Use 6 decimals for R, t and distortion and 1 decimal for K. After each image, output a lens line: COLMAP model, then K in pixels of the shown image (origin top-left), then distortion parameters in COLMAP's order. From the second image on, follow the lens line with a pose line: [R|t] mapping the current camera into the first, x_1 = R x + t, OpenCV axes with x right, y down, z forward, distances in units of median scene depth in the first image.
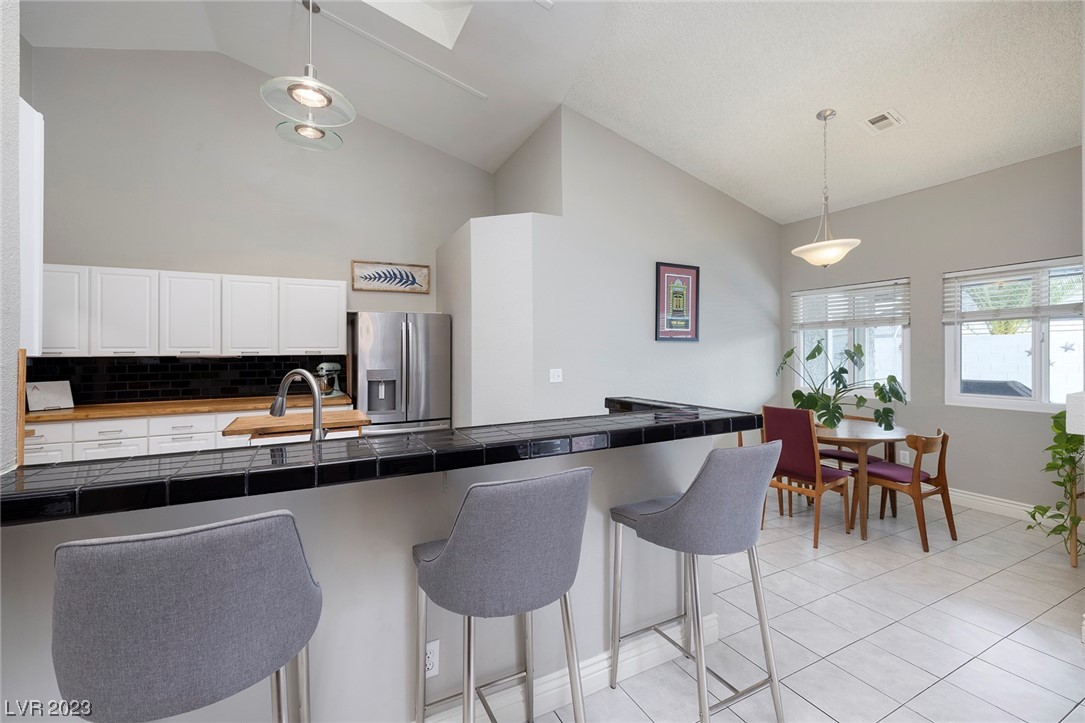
lens RADIAL K [[455.2, 0, 545.5], [0, 455.2, 352.9], [0, 0, 1]] dist [-0.001404, -0.000321]
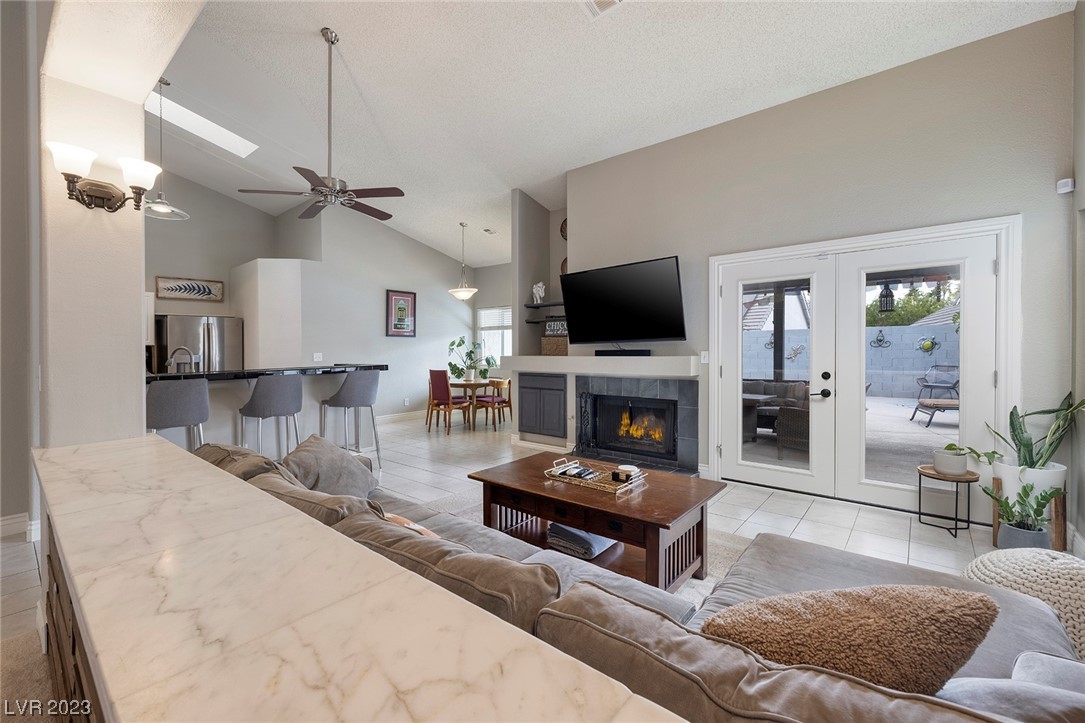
lens RADIAL K [[447.1, 0, 531.2], [0, 447.1, 346.4], [0, 0, 1]] dist [0.000140, 0.000034]
pose [[0.924452, -0.001874, 0.381295, 0.106682], [0.003623, 0.999986, -0.003871, 0.016893], [-0.381282, 0.004960, 0.924445, -0.707864]]
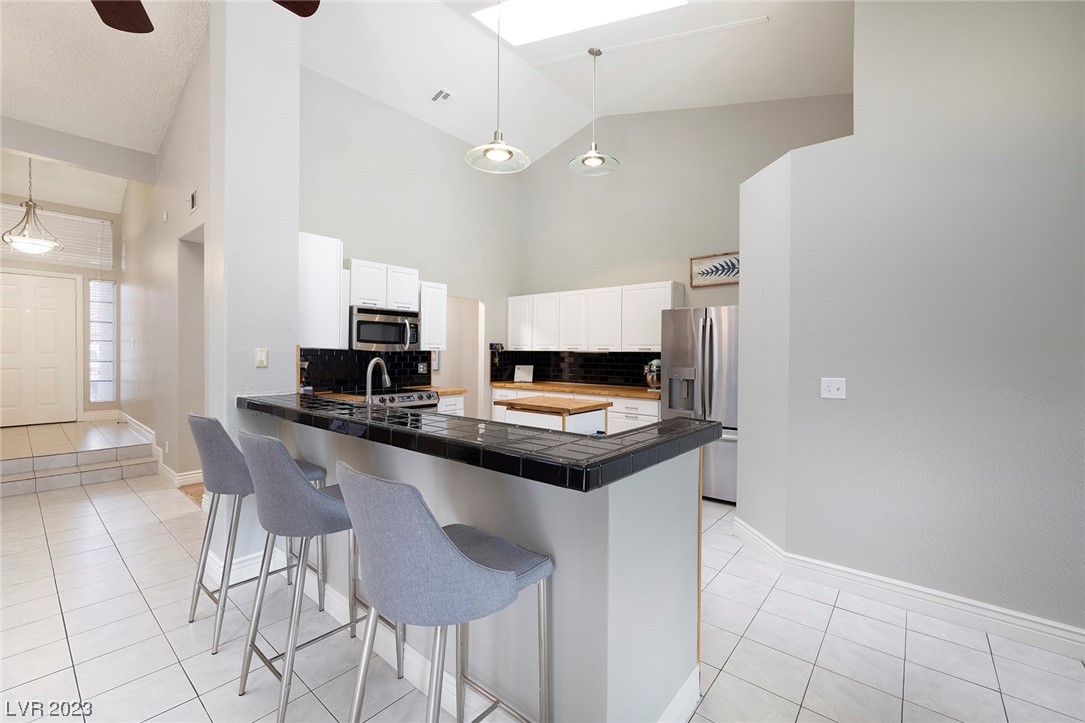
lens RADIAL K [[455.2, 0, 545.5], [0, 455.2, 352.9], [0, 0, 1]] dist [-0.001404, -0.000321]
pose [[0.397922, 0.013611, -0.917318, 0.395400], [-0.013997, 0.999864, 0.008764, 0.000812], [0.917313, 0.009353, 0.398058, 0.332454]]
